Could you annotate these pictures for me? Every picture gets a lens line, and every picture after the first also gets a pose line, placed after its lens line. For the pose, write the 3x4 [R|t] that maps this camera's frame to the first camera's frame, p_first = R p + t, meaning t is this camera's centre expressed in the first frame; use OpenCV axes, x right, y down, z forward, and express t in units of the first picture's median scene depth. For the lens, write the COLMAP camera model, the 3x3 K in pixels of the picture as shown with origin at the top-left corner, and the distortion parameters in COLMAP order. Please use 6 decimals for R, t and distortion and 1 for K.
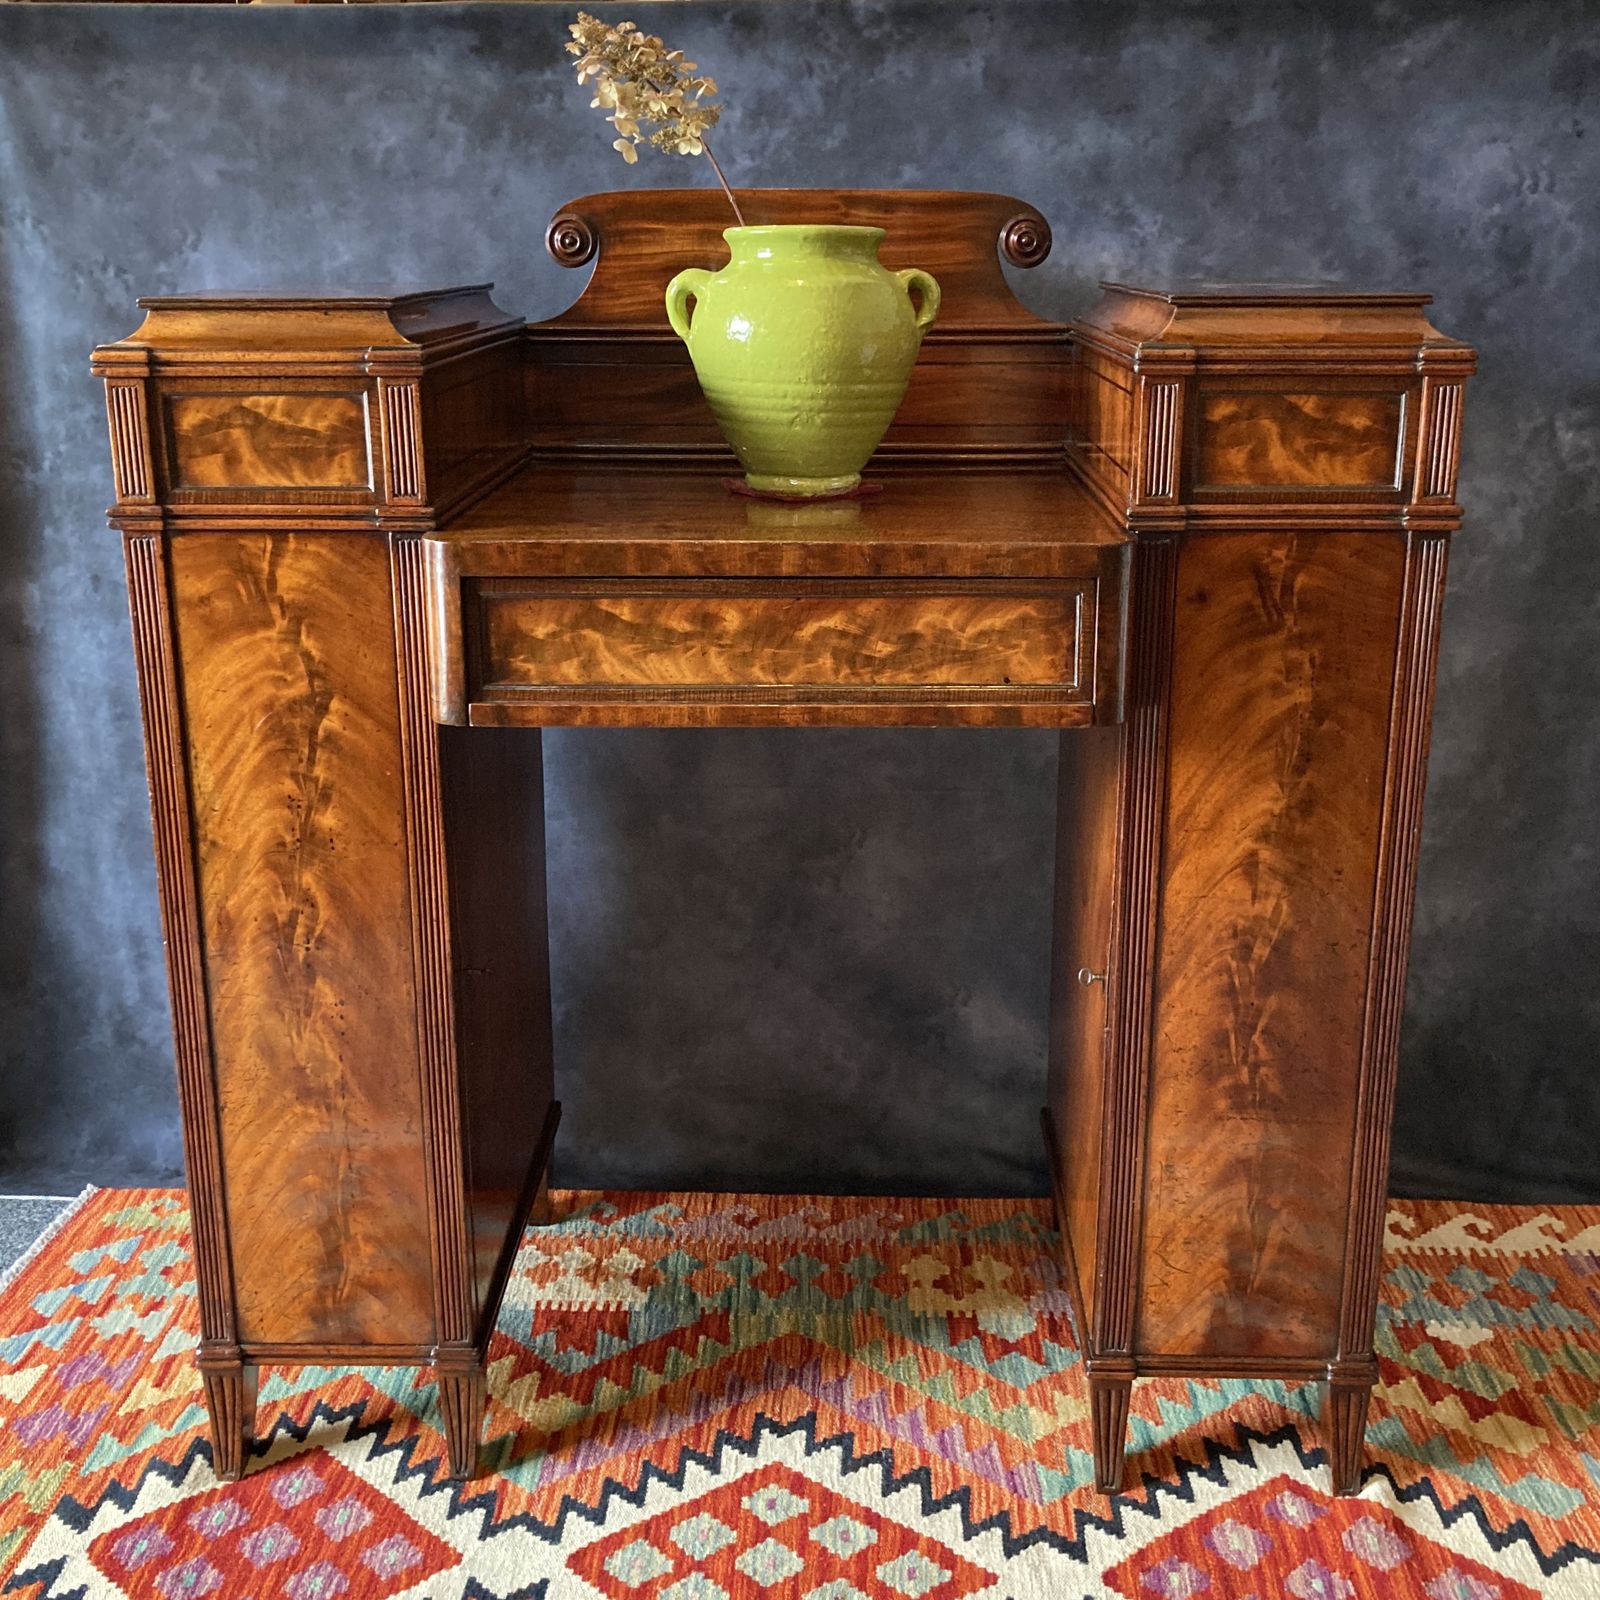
lens RADIAL K [[1806.4, 0, 842.0], [0, 1806.4, 708.0], [0, 0, 1]] dist [0.009983, 0.000000]
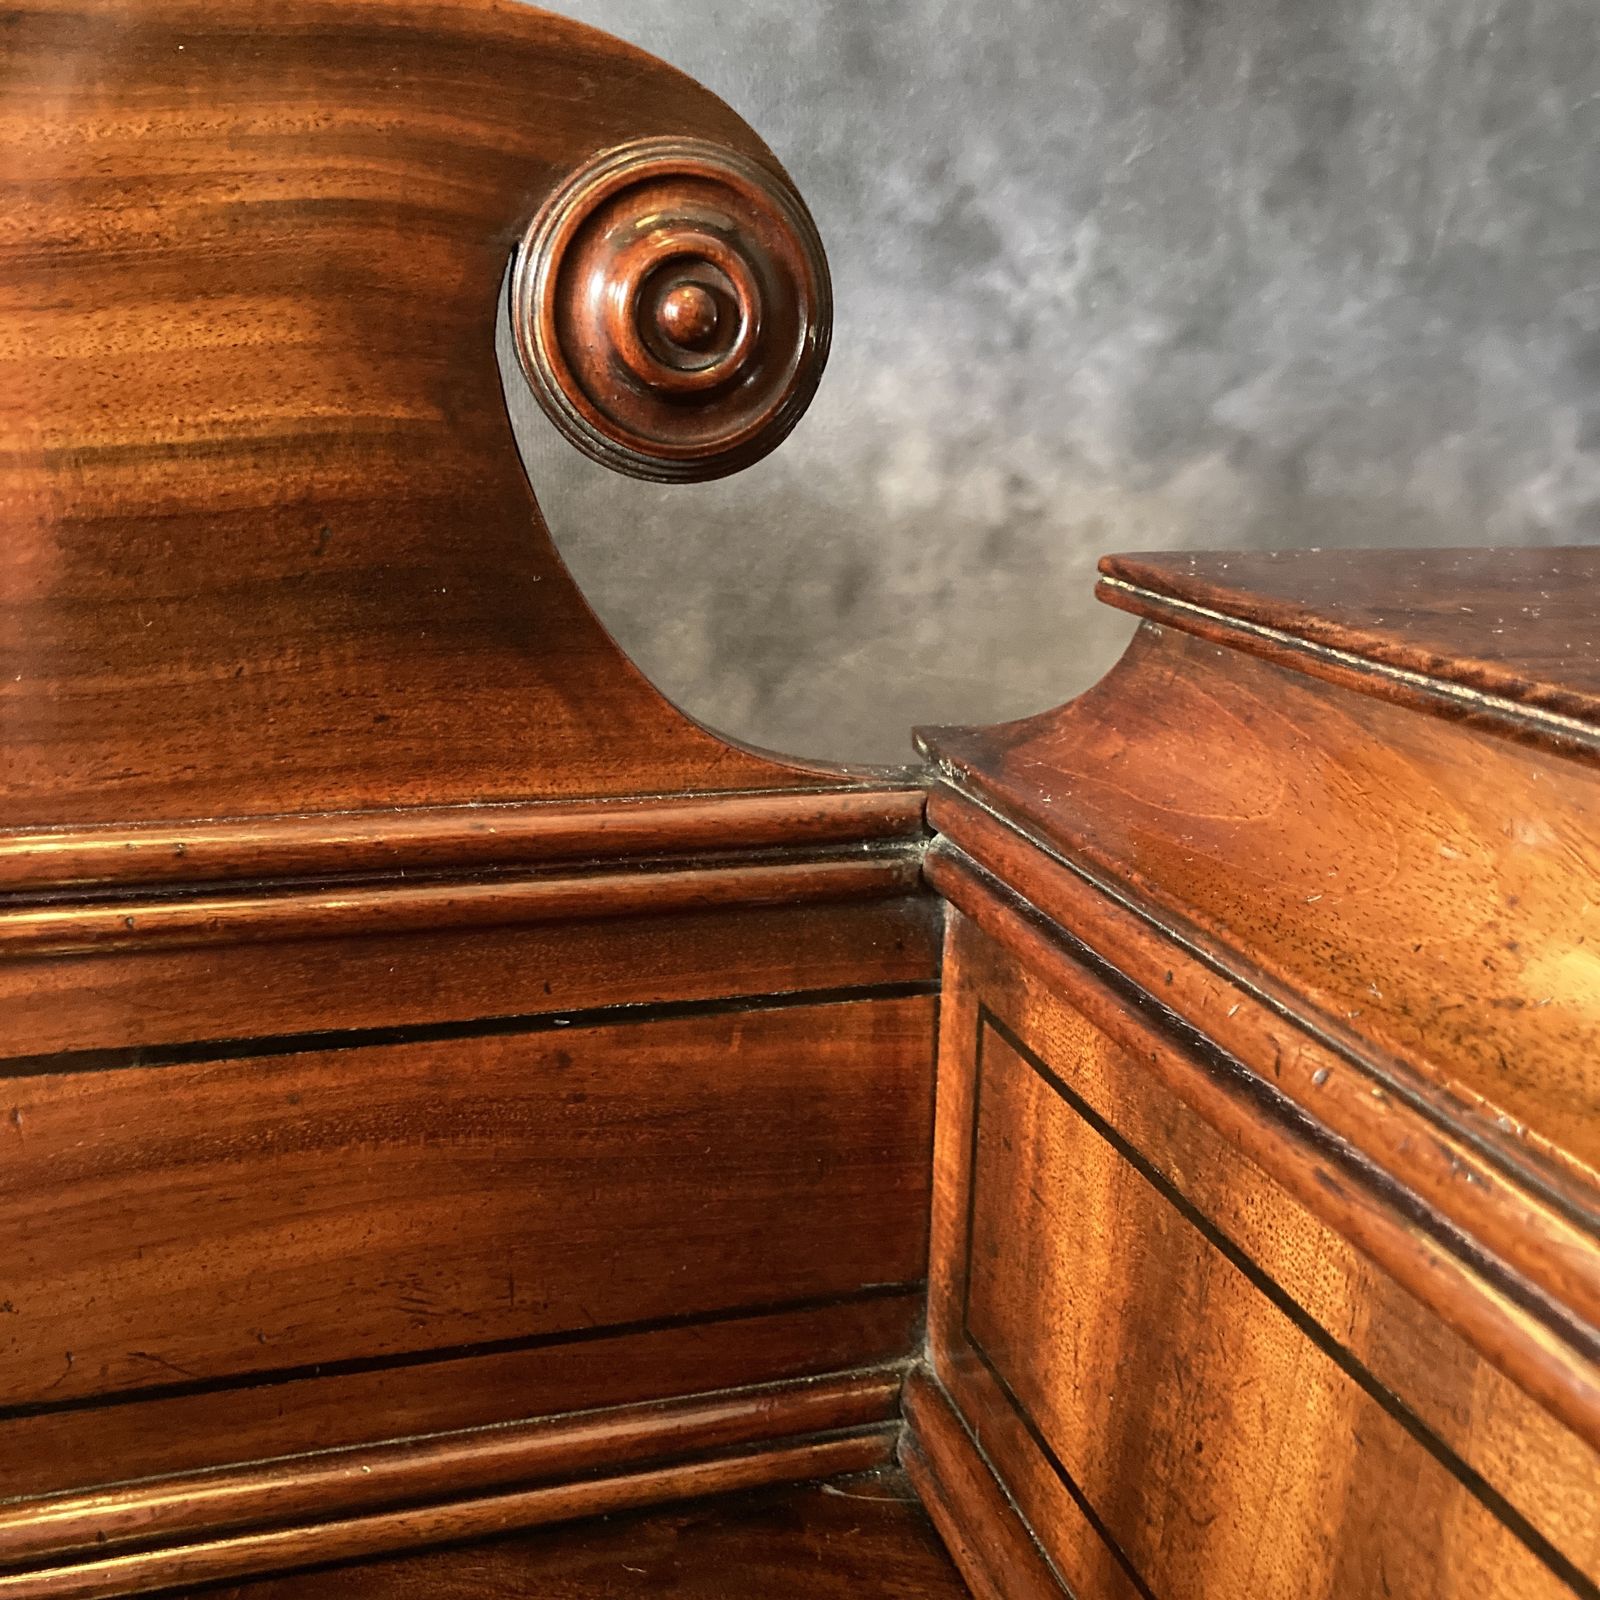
lens RADIAL K [[1806.4, 0, 802.0], [0, 1806.4, 789.0], [0, 0, 1]] dist [0.009983, 0.000000]
pose [[0.951712, -0.047936, 0.303226, 0.079380], [0.046467, 0.998847, 0.012061, -0.281456], [-0.303454, 0.002611, 0.952842, 1.090277]]
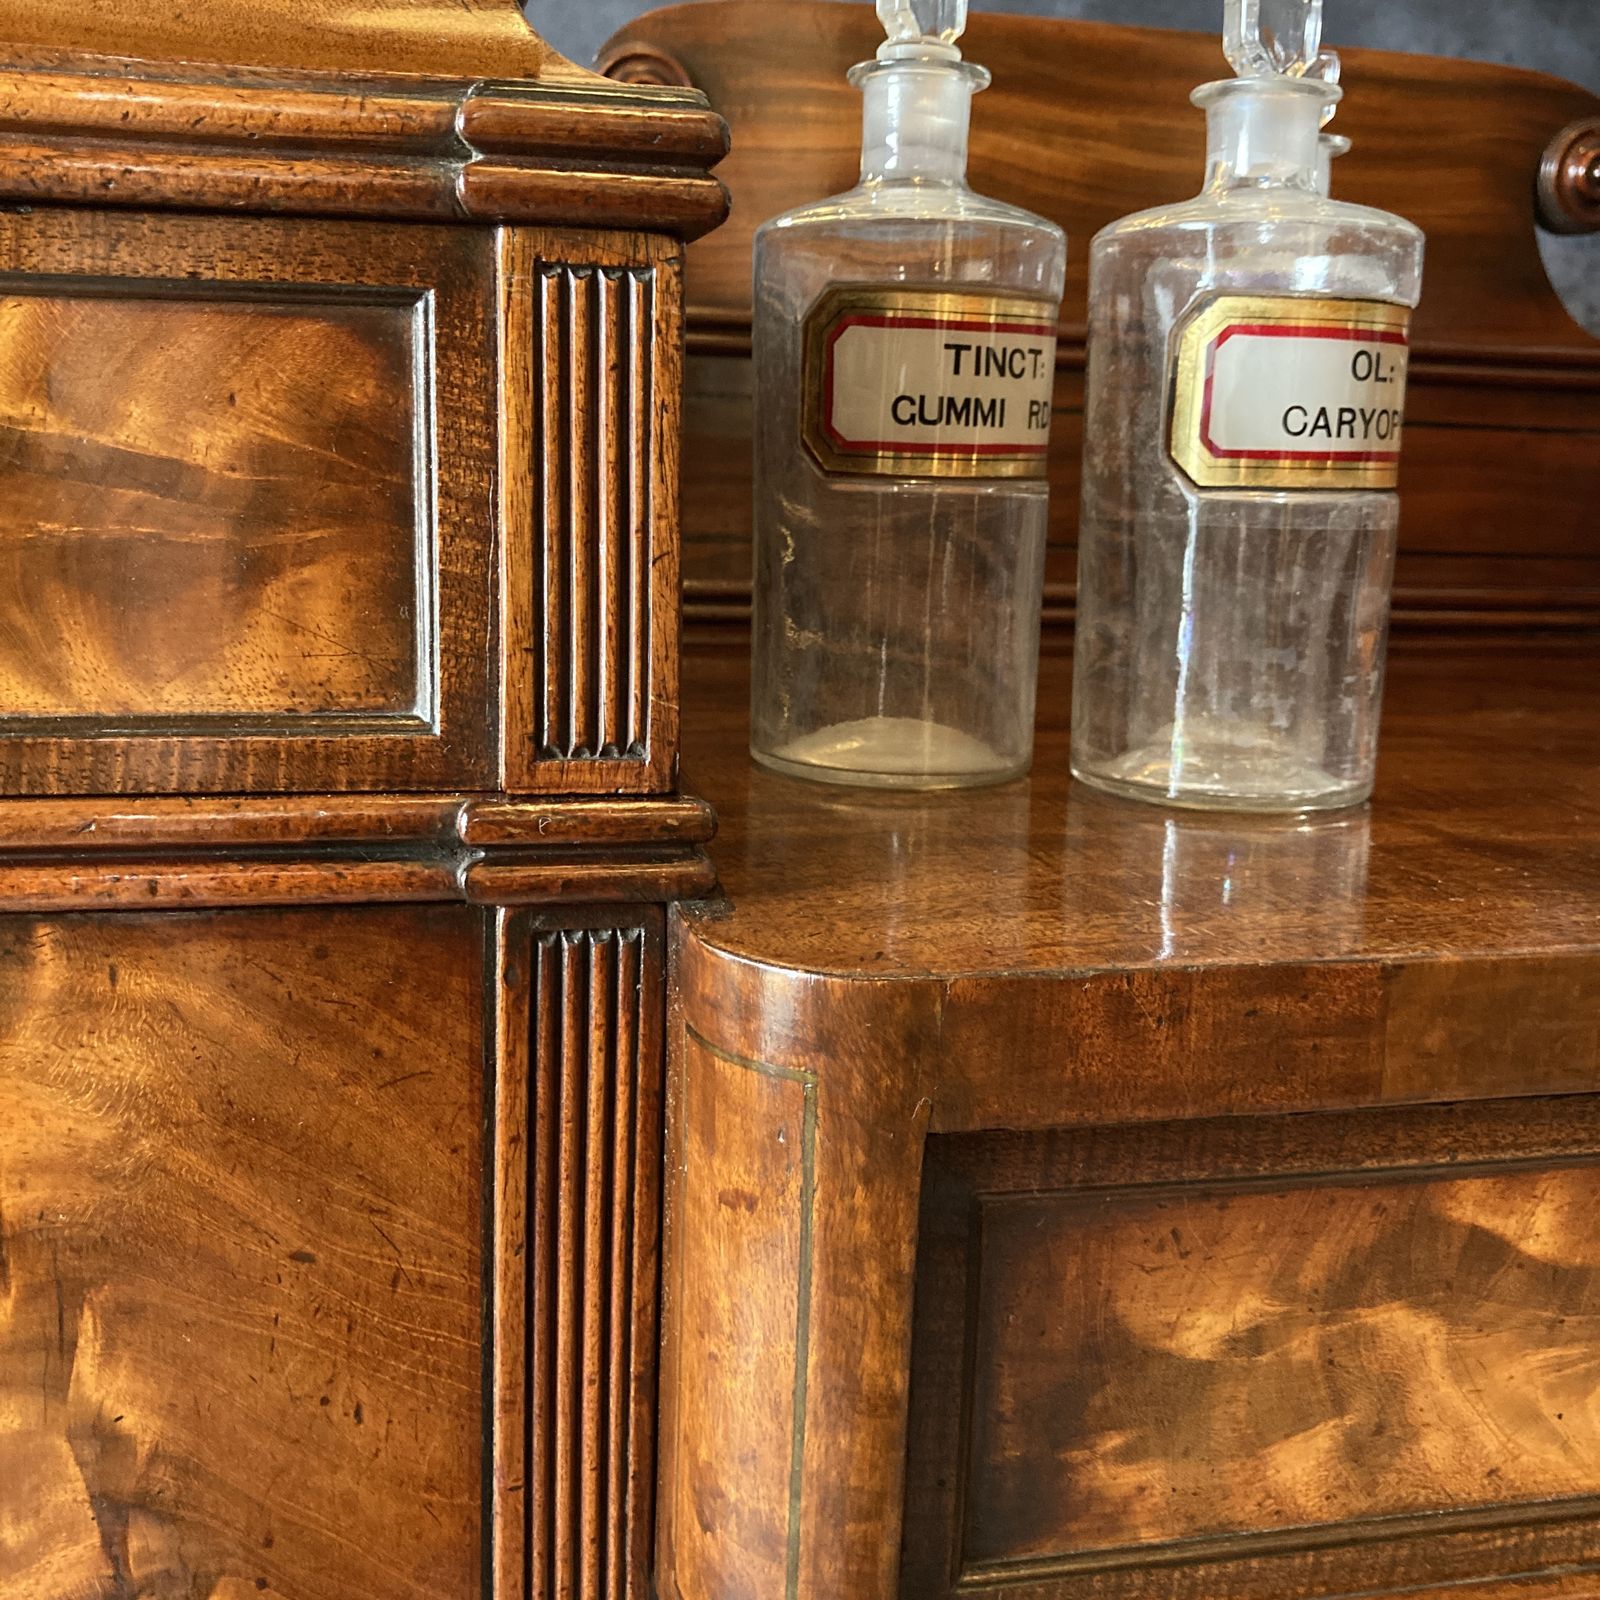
lens RADIAL K [[1738.6, 0, 829.0], [0, 1738.6, 735.9], [0, 0, 1]] dist [-0.014513, 0.000000]
pose [[0.973277, -0.007502, 0.229510, -0.264079], [0.025026, 0.996978, -0.073540, -0.103310], [-0.228265, 0.077318, 0.970524, 0.782939]]
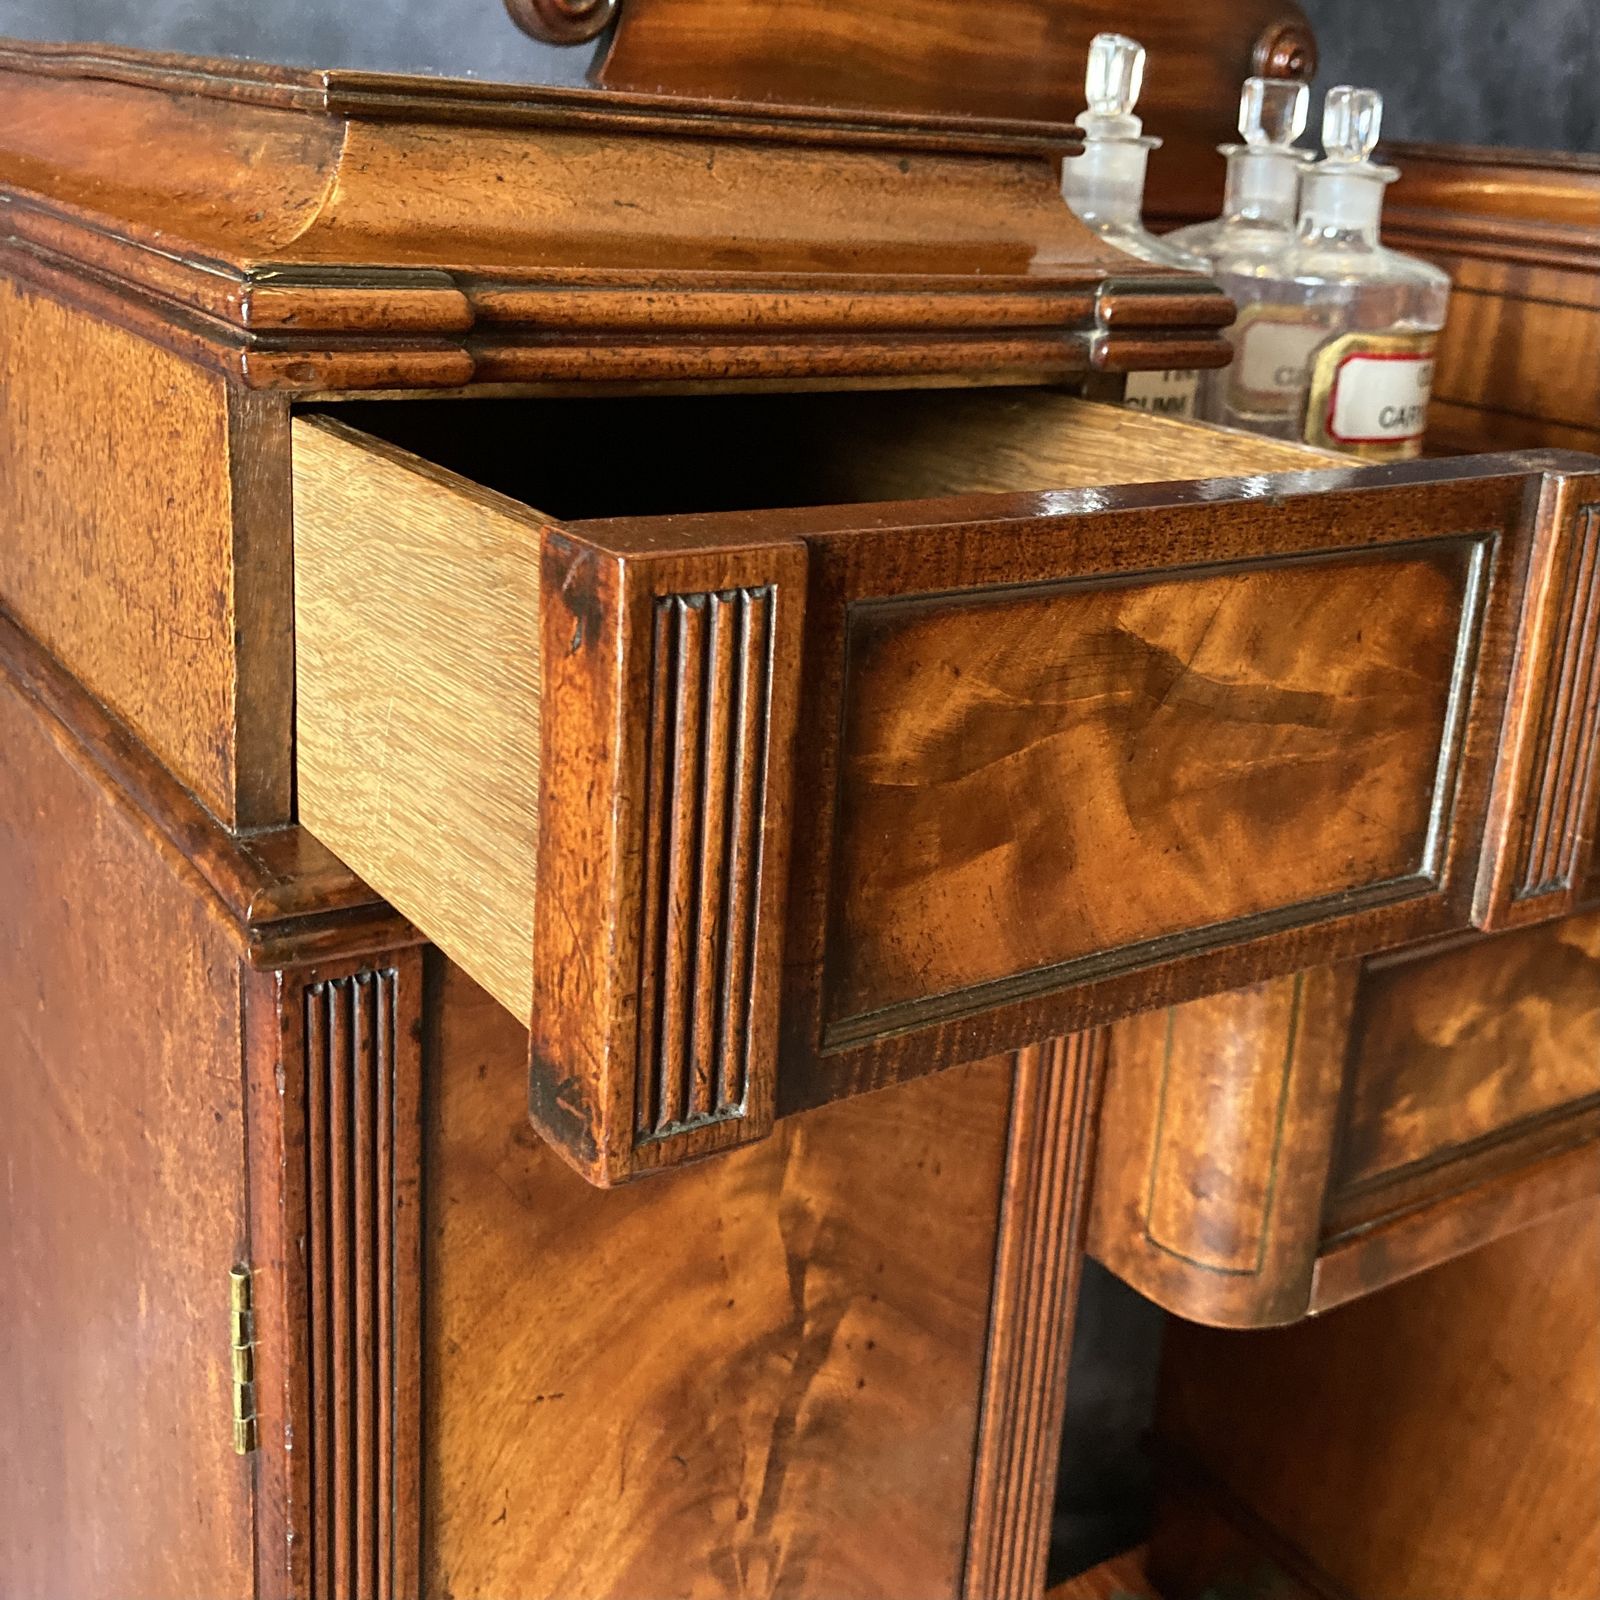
lens RADIAL K [[1937.5, 0, 890.8], [0, 1937.5, 629.0], [0, 0, 1]] dist [-0.020181, 0.000000]
pose [[0.810153, -0.092306, 0.578906, -0.490872], [0.072405, 0.995720, 0.057439, -0.158351], [-0.581730, -0.004619, 0.813369, 0.731370]]
